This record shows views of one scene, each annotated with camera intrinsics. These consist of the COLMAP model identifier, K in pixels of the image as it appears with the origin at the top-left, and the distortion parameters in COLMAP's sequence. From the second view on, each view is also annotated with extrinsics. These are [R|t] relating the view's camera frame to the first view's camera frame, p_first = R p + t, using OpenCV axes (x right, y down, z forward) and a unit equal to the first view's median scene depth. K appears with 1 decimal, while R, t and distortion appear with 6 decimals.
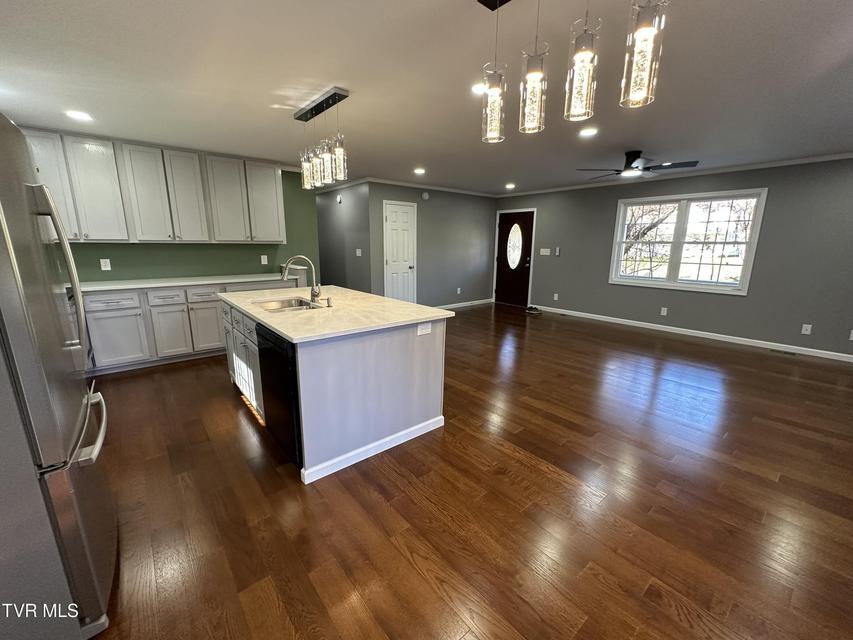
lens RADIAL K [[355.5, 0, 399.7], [0, 355.5, 322.3], [0, 0, 1]] dist [0.001445, -0.000034]
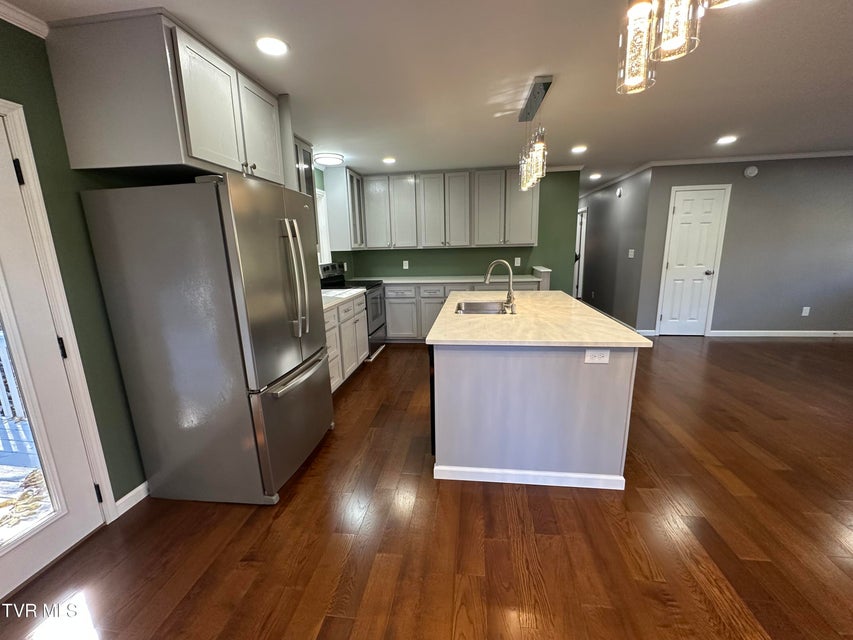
lens RADIAL K [[342.9, 0, 426.5], [0, 342.9, 320.0], [0, 0, 1]] dist [0.000605, 0.000119]
pose [[0.699358, 0.127679, -0.703275, 0.245813], [-0.126174, 0.990518, 0.054355, -0.040754], [0.703547, 0.050721, 0.708837, 0.156859]]
